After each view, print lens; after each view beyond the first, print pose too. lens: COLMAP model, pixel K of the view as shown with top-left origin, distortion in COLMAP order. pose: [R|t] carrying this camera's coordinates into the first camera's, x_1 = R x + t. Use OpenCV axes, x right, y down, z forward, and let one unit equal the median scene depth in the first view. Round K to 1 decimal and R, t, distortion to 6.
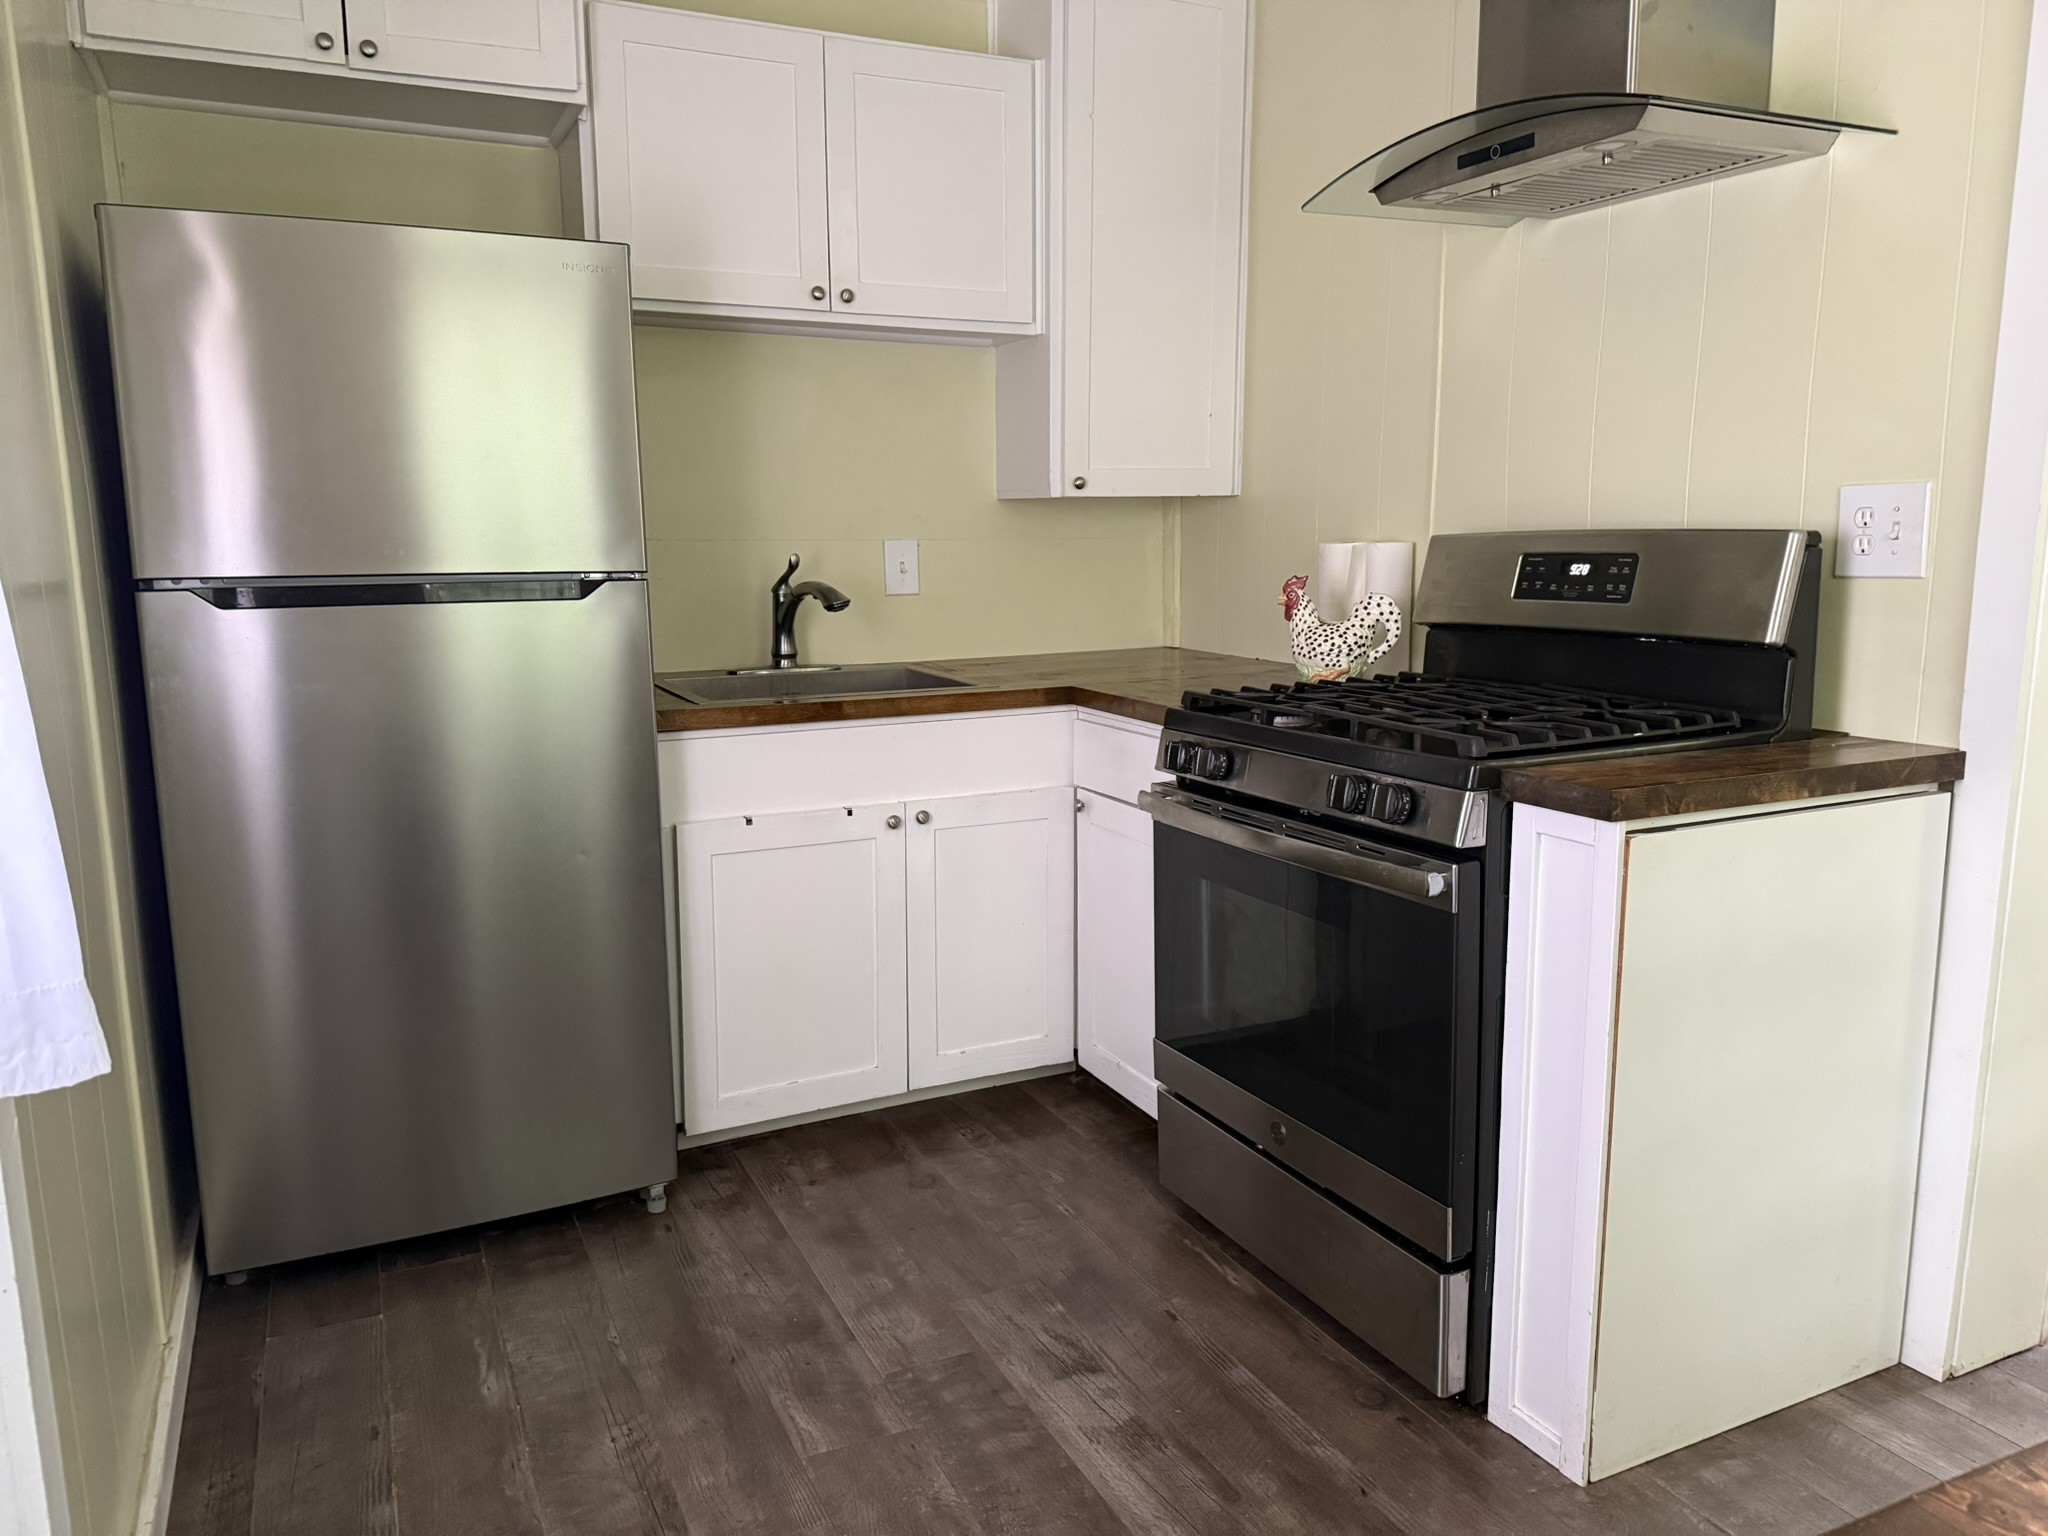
lens RADIAL K [[1443.9, 0, 1021.2], [0, 1443.9, 765.2], [0, 0, 1]] dist [0.038387, -0.037927]
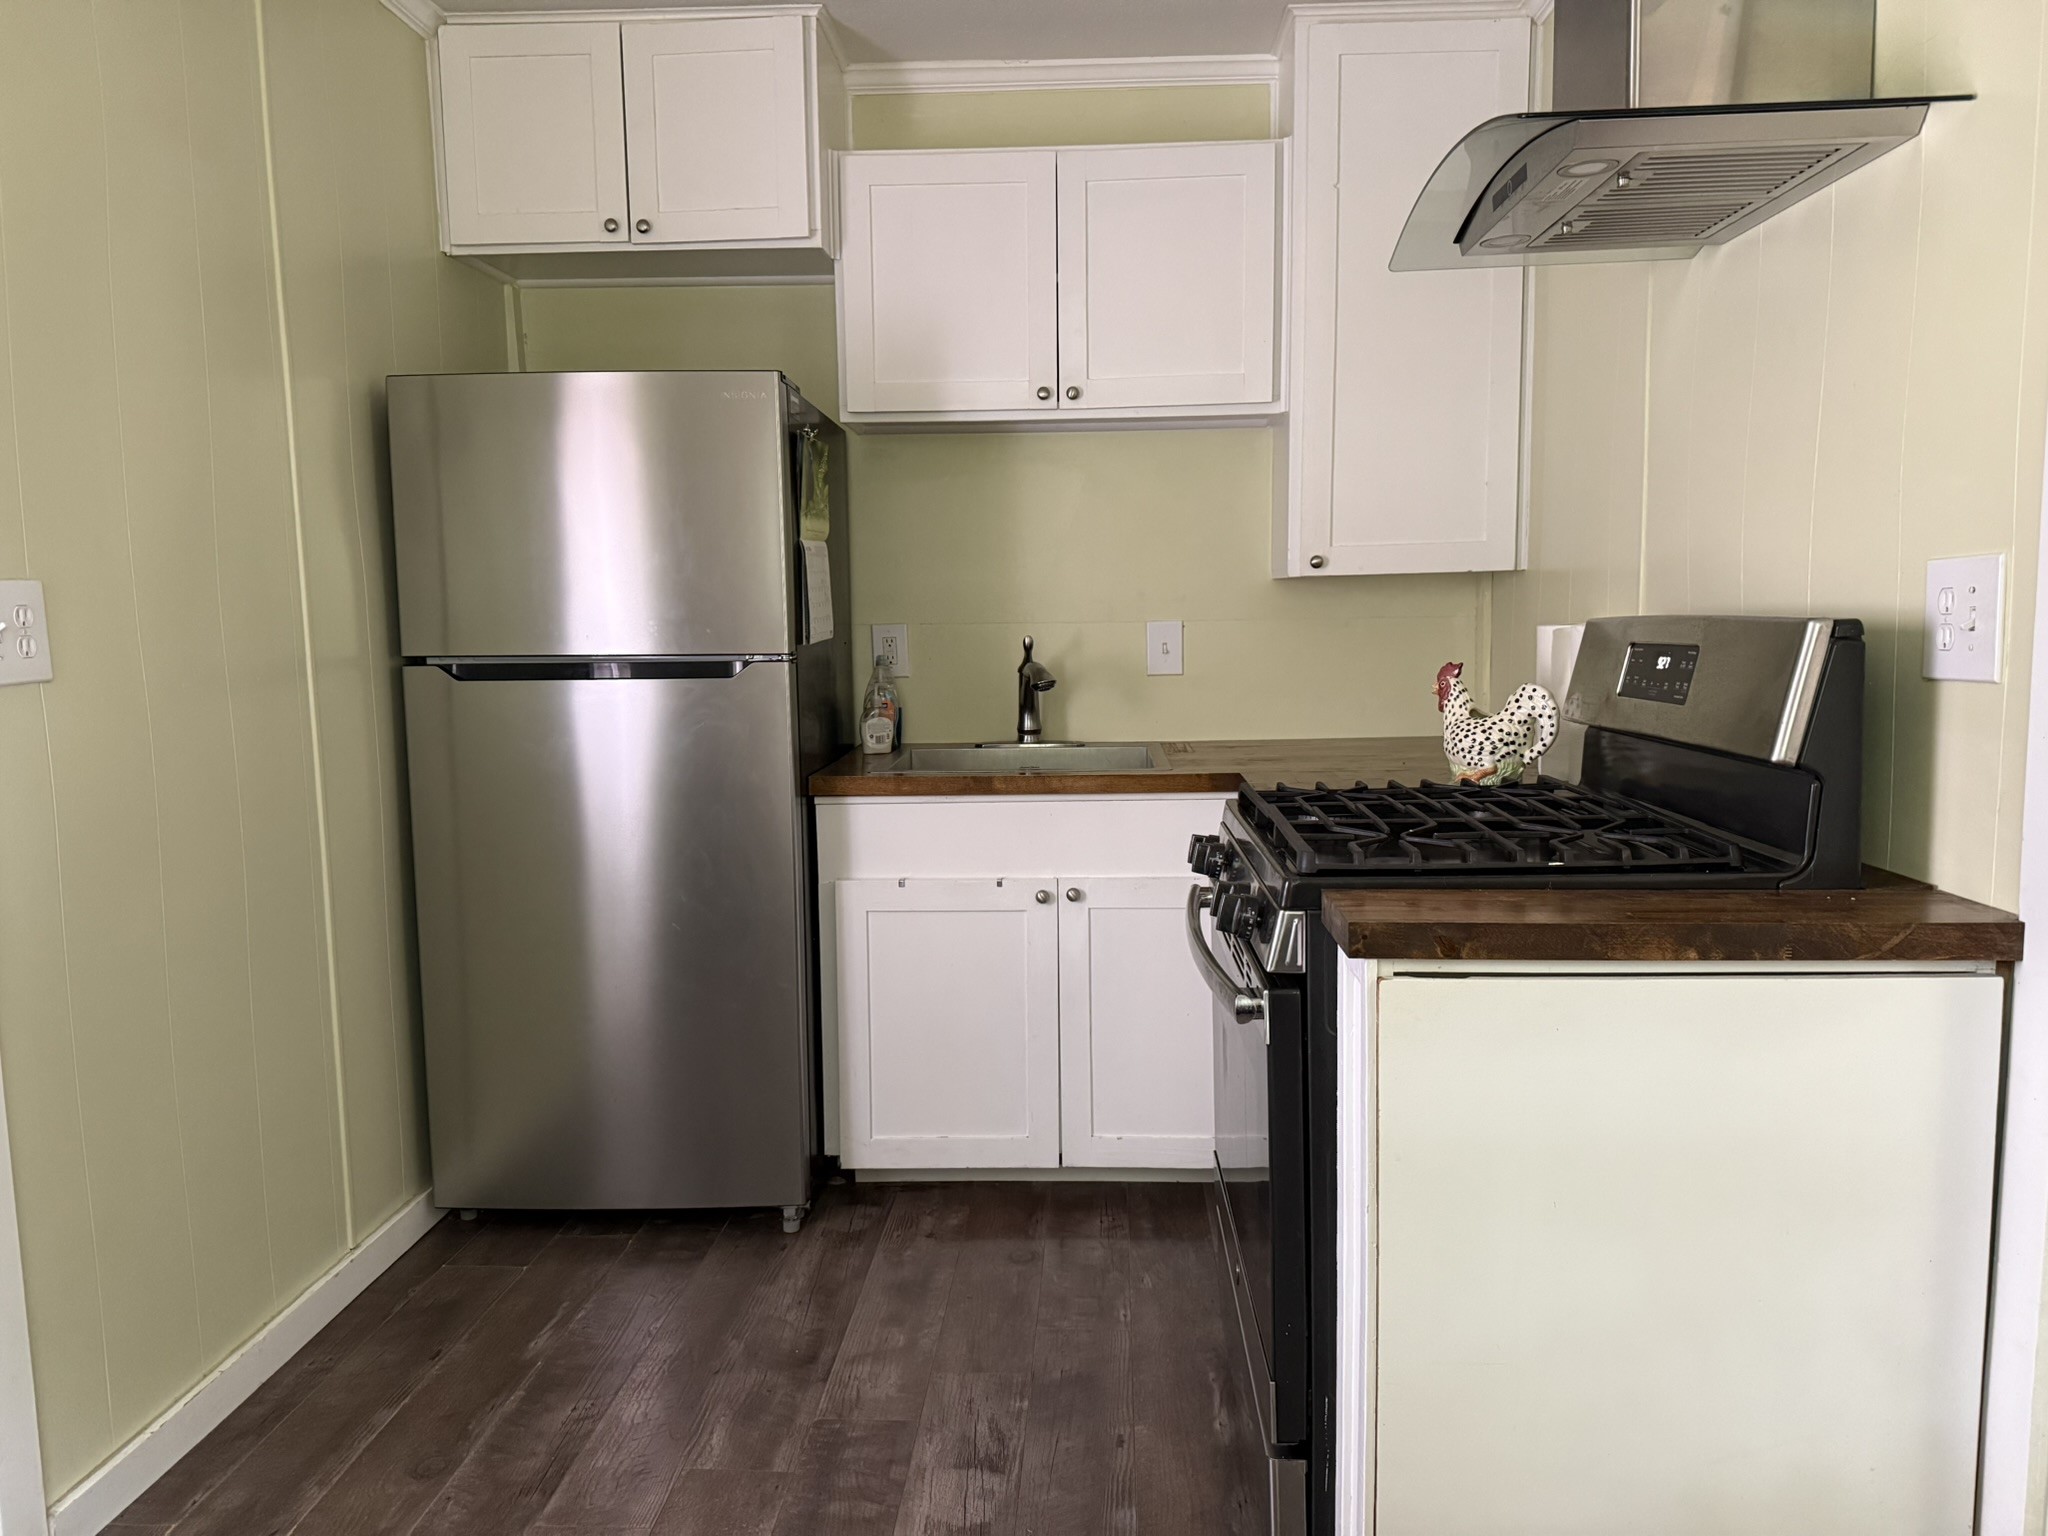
lens RADIAL K [[1443.9, 0, 1021.2], [0, 1443.9, 765.2], [0, 0, 1]] dist [0.038387, -0.037927]
pose [[0.883422, 0.046497, -0.466267, 0.422644], [-0.068898, 0.997139, -0.031102, -0.023723], [0.463486, 0.059601, 0.884097, 0.094470]]
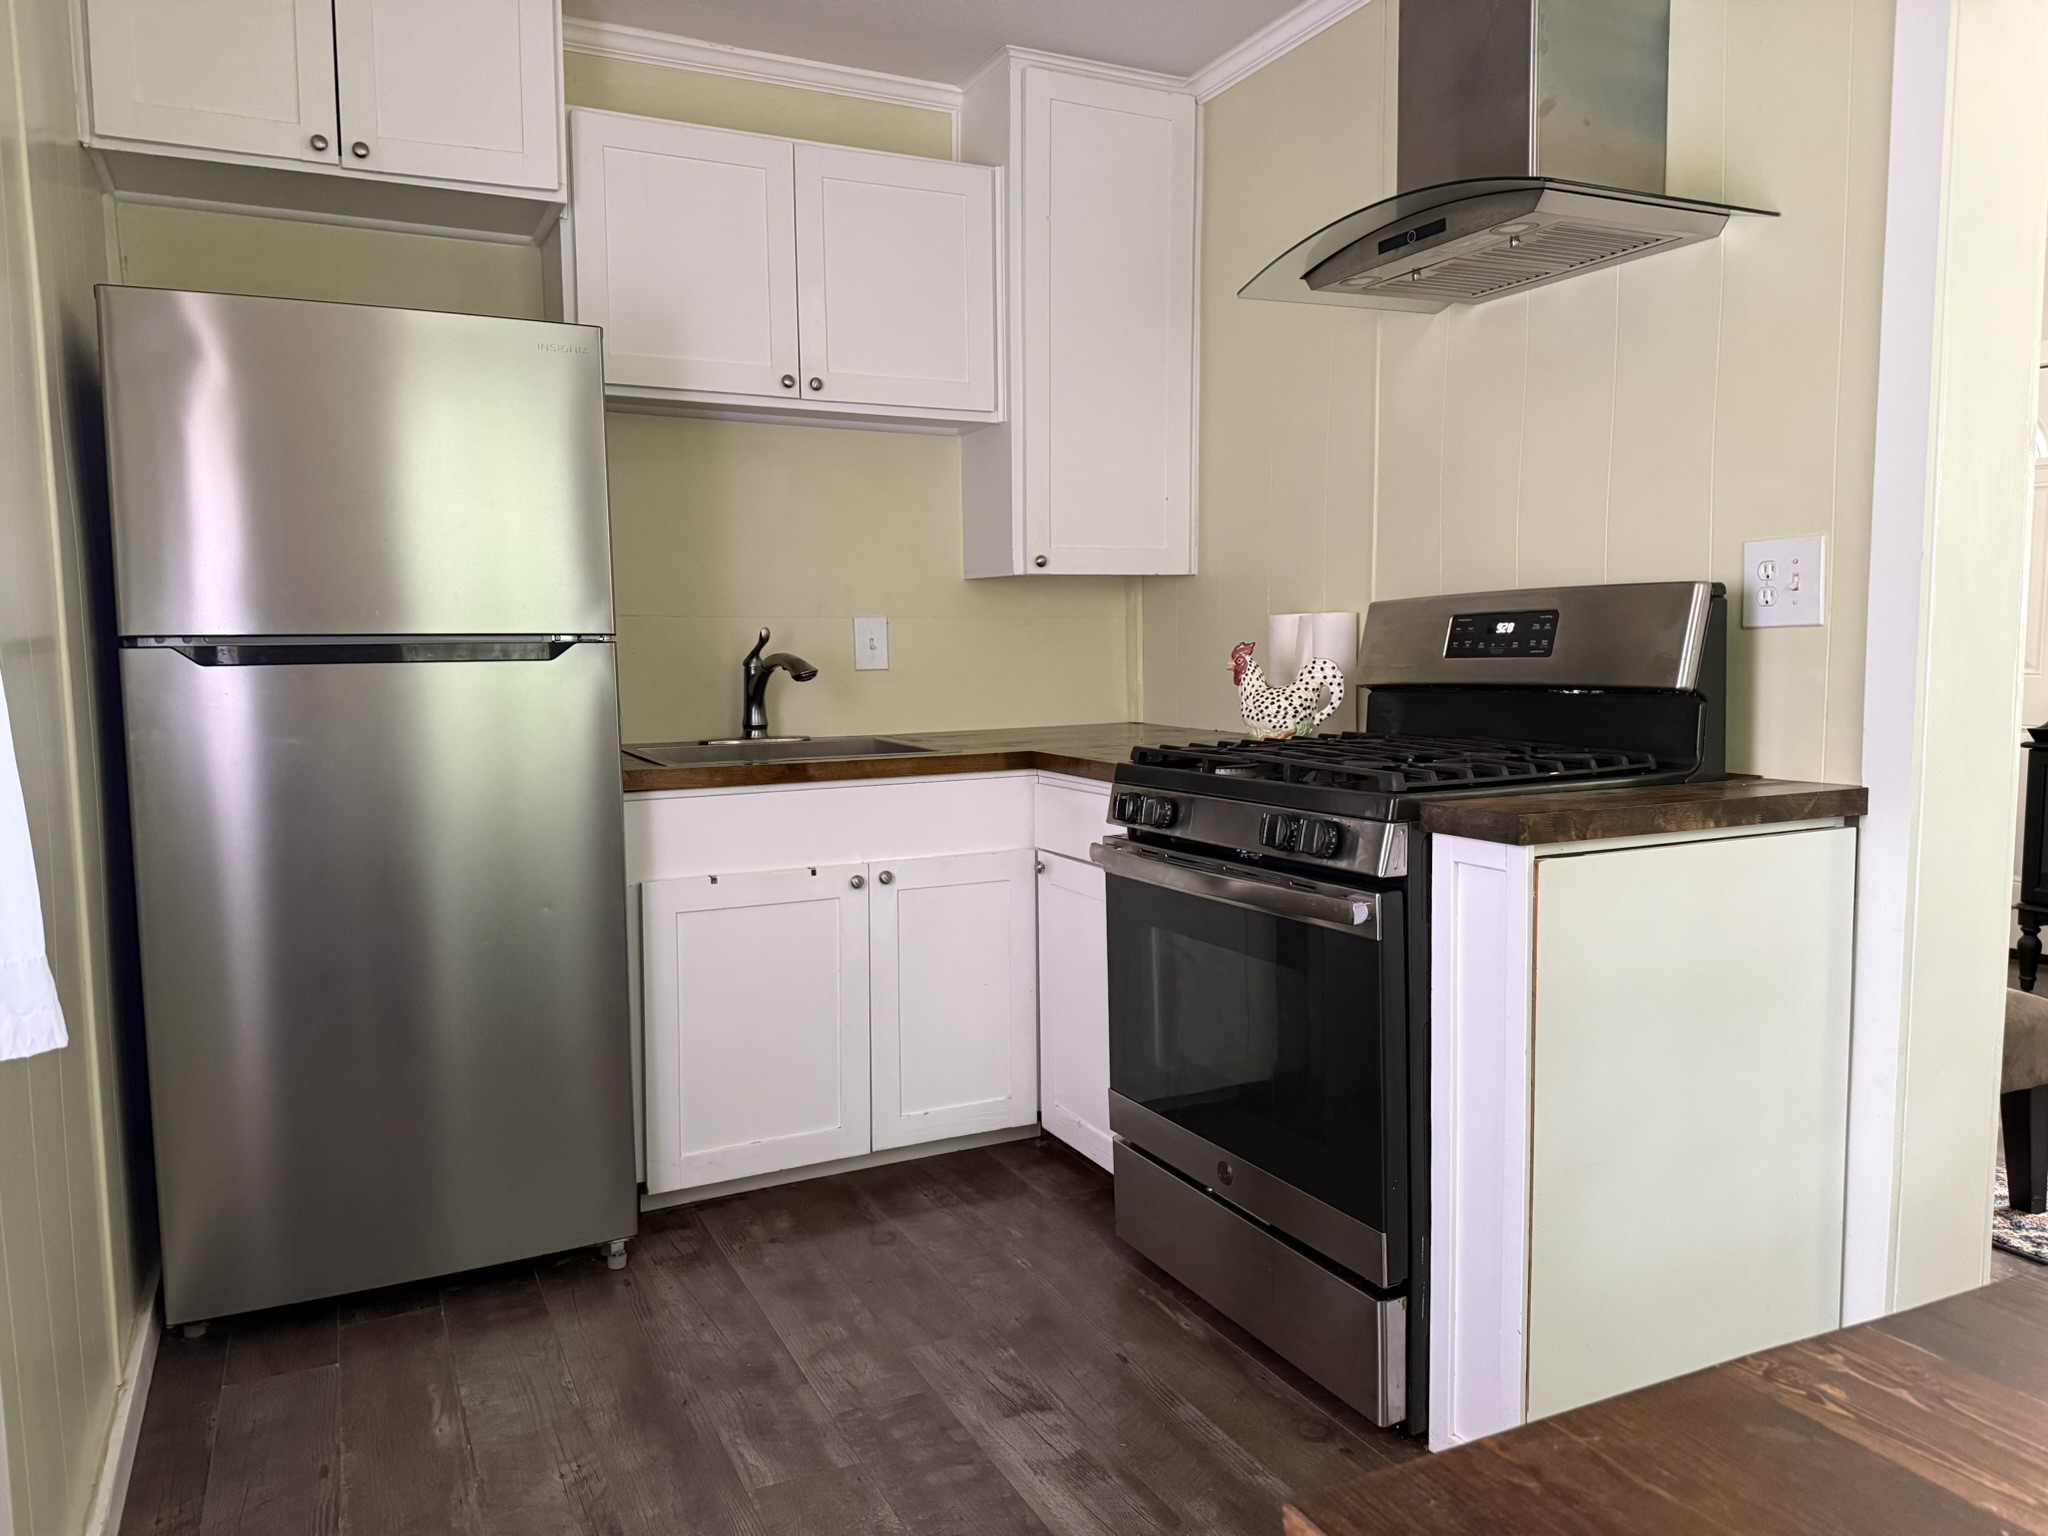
lens RADIAL K [[1437.5, 0, 1021.3], [0, 1437.5, 773.6], [0, 0, 1]] dist [0.050615, -0.048923]
pose [[0.999978, -0.004454, 0.004913, 0.027281], [0.004786, 0.997550, -0.069790, 0.039257], [-0.004590, 0.069812, 0.997550, -0.030452]]
